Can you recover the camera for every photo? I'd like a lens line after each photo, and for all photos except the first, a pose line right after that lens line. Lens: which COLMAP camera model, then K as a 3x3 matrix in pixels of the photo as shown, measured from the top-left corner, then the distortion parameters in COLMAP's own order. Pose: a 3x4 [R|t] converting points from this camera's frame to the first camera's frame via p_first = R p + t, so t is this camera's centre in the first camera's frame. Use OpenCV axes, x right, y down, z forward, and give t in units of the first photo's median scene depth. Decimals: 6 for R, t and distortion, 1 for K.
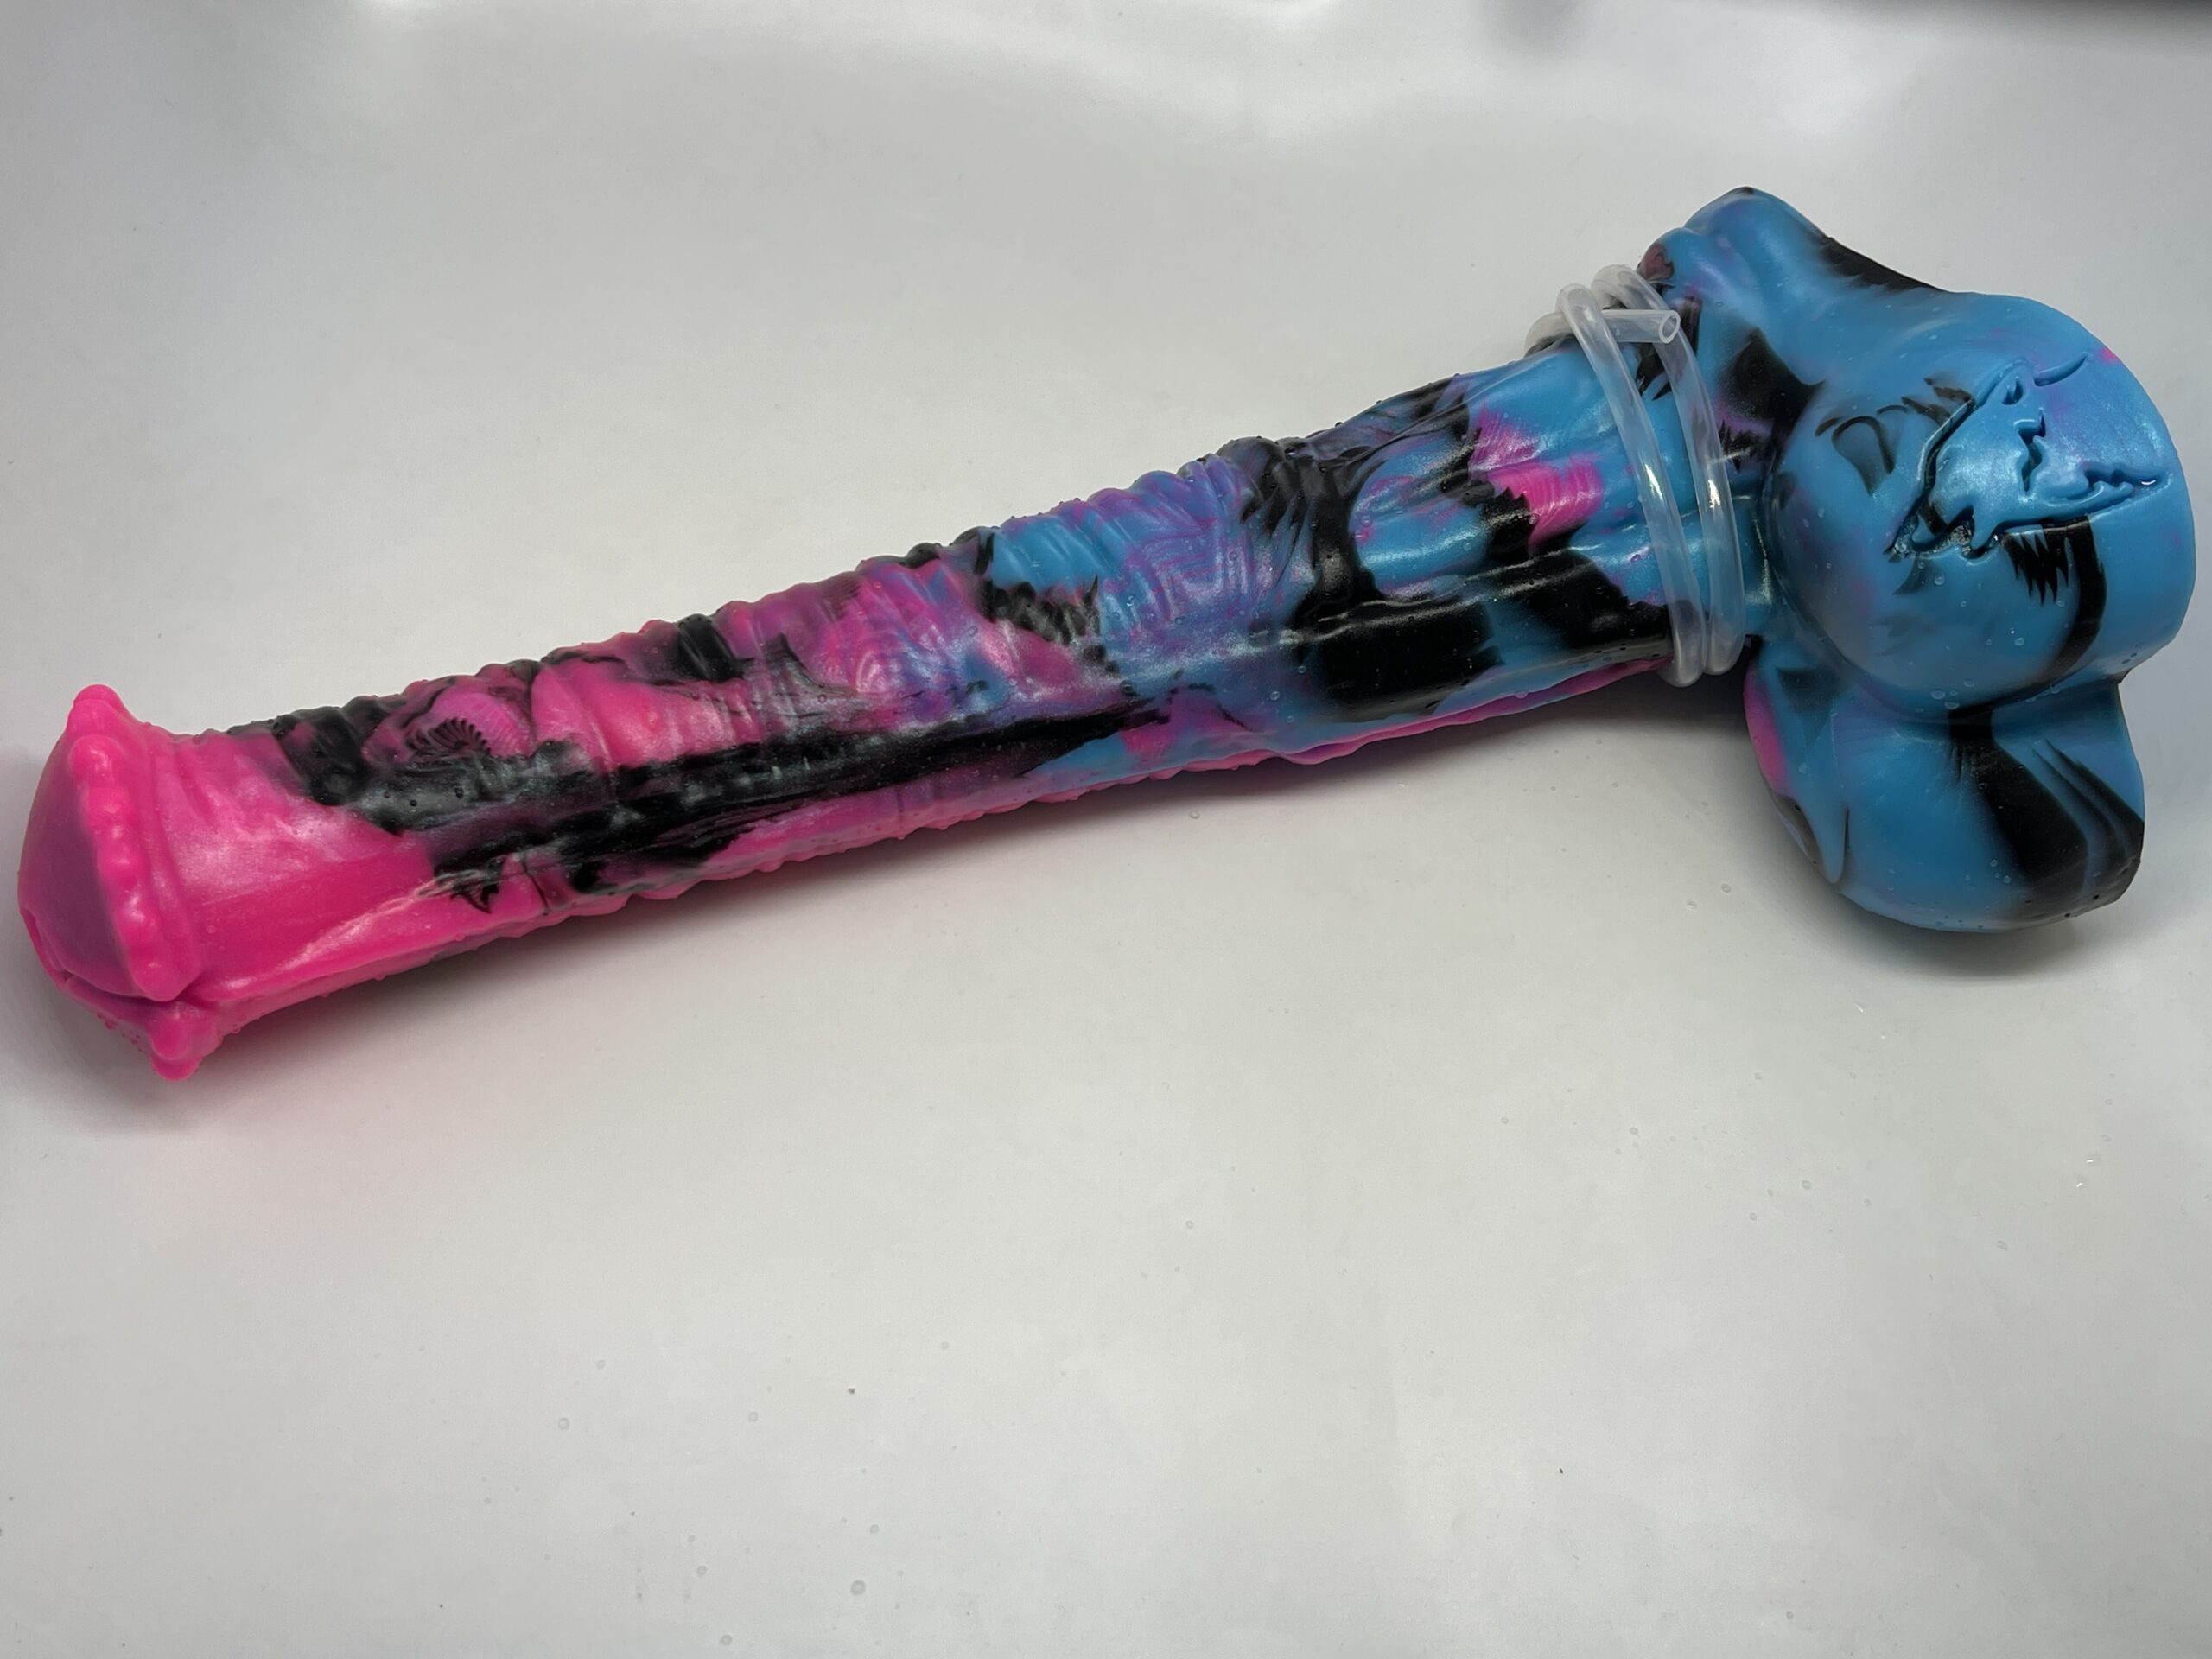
lens RADIAL K [[2057.6, 0, 1106.0], [0, 2057.6, 829.5], [0, 0, 1]] dist [-0.002572, -0.008889]
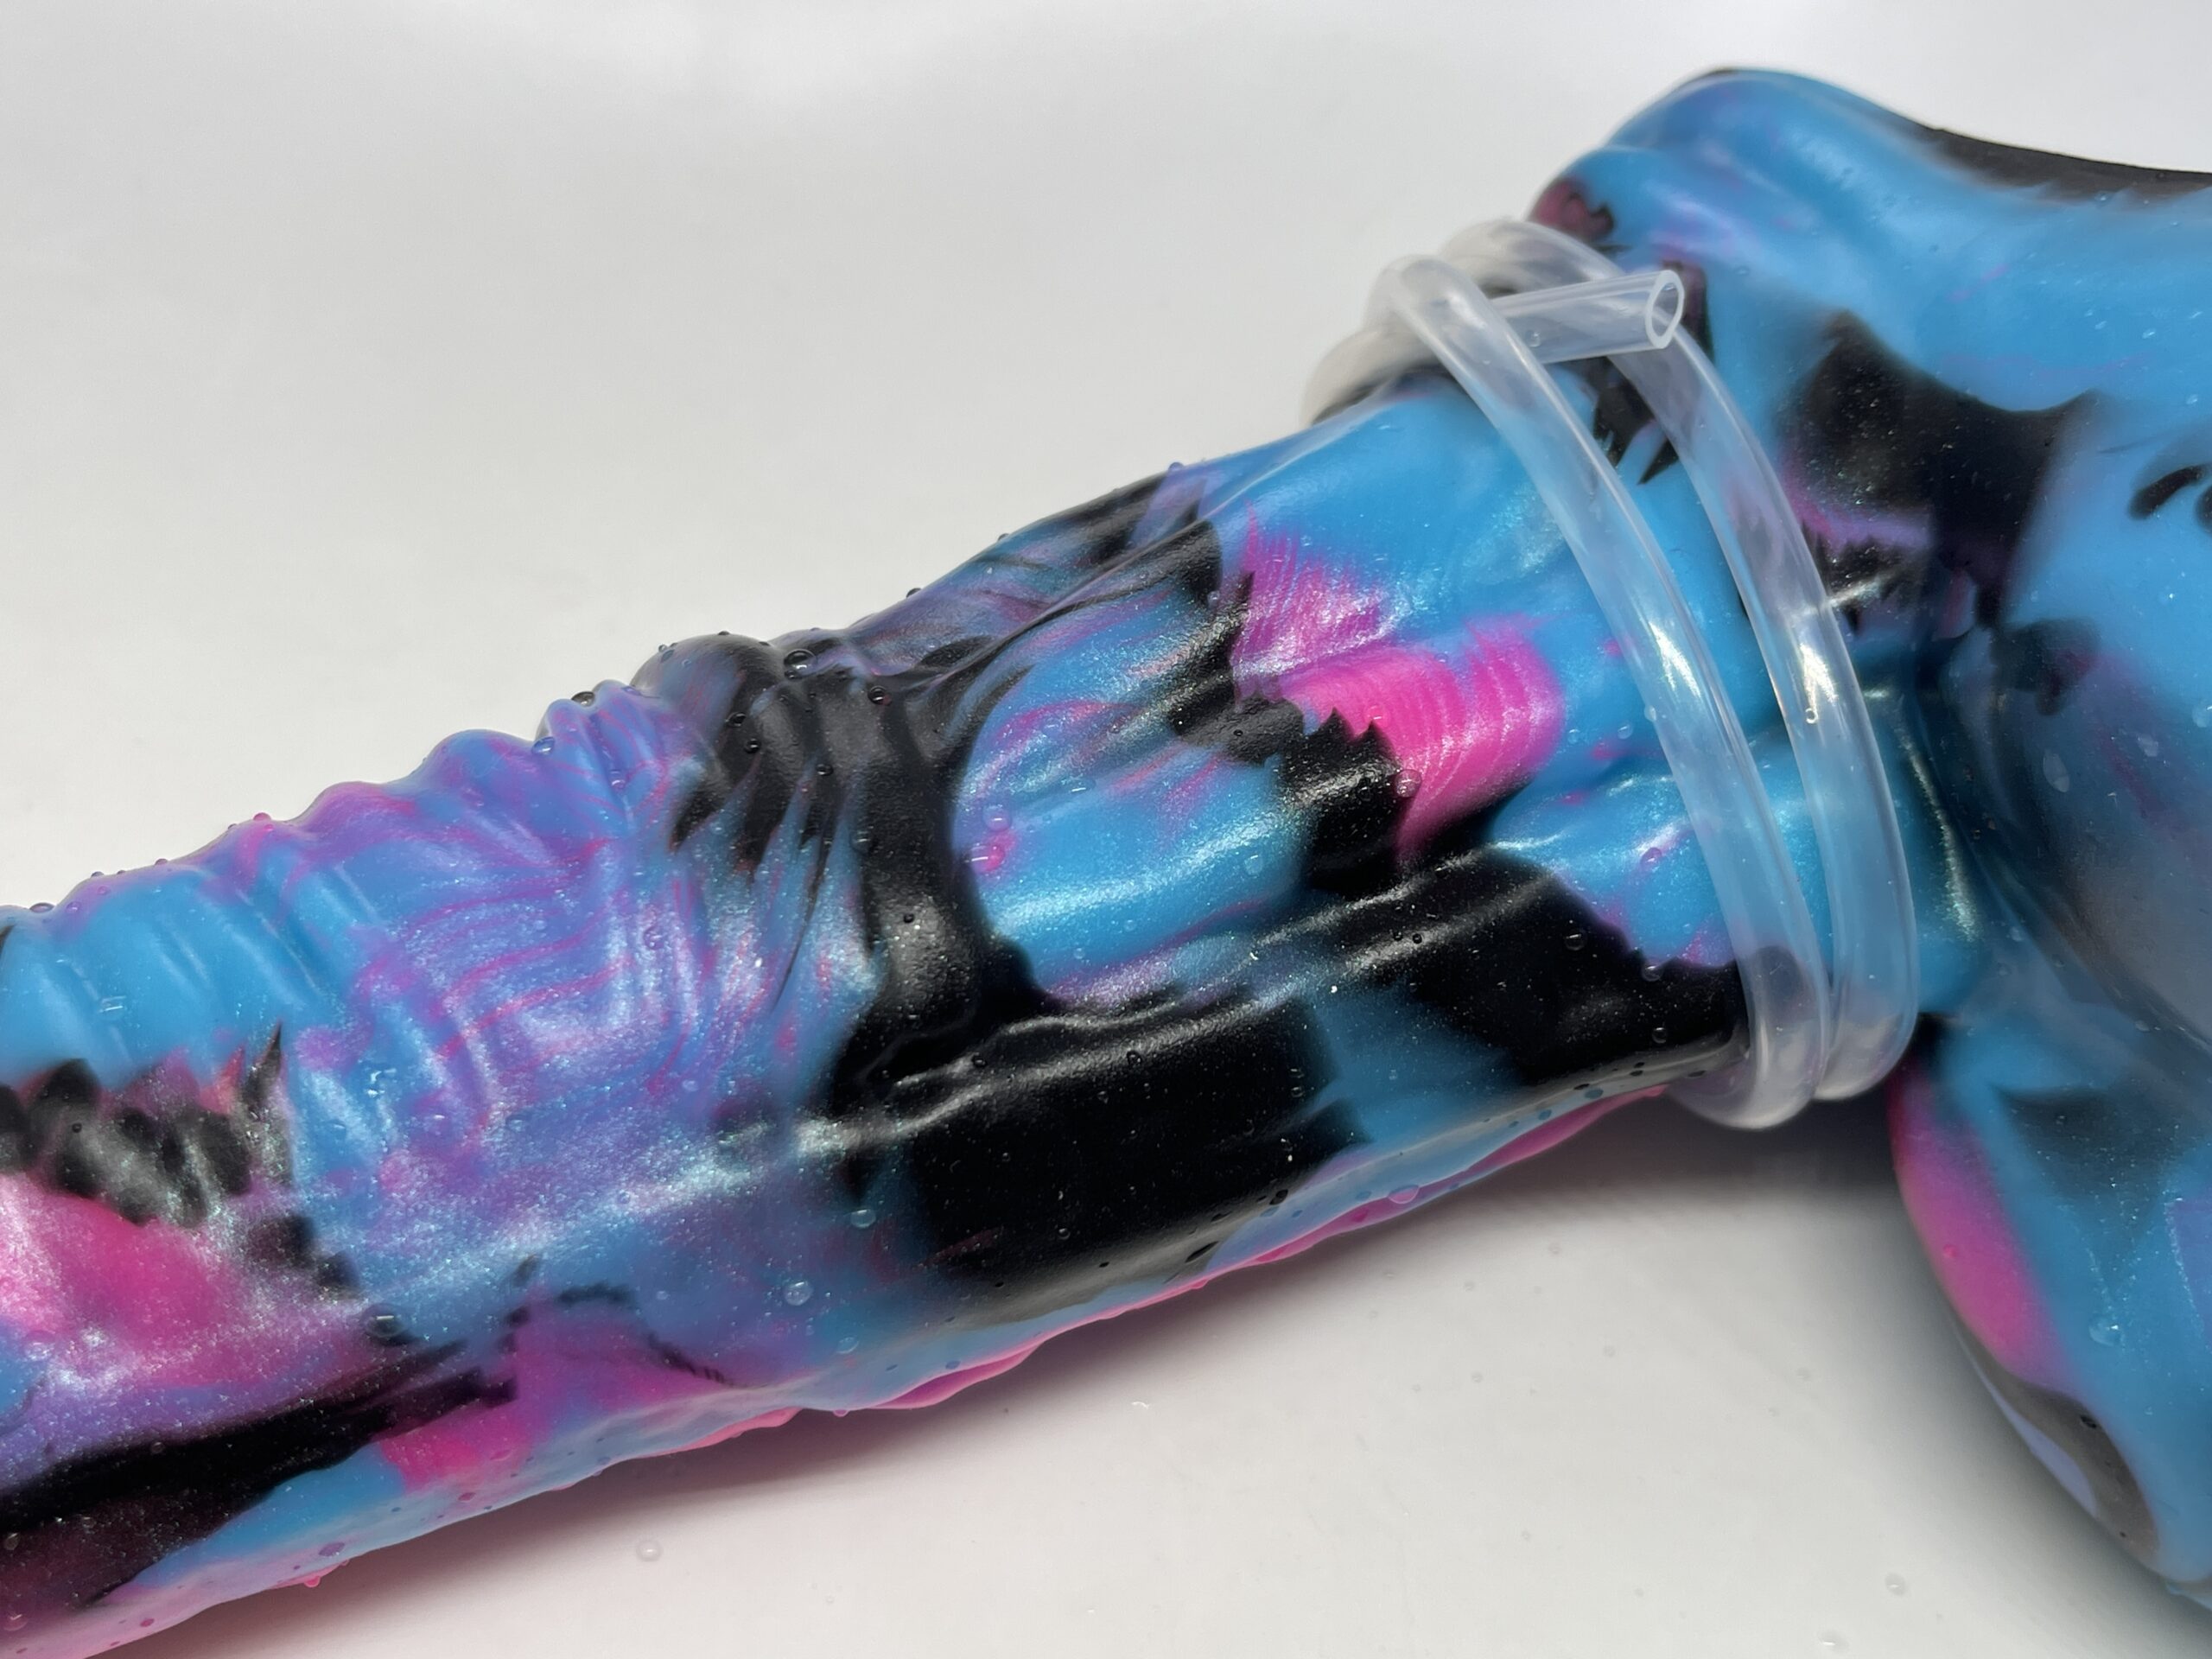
lens RADIAL K [[2057.6, 0, 1106.0], [0, 2057.6, 829.5], [0, 0, 1]] dist [-0.002572, -0.008889]
pose [[0.983666, -0.077633, 0.162401, 0.083039], [0.097079, 0.988559, -0.115441, -0.100239], [-0.151581, 0.129321, 0.979949, 0.610769]]
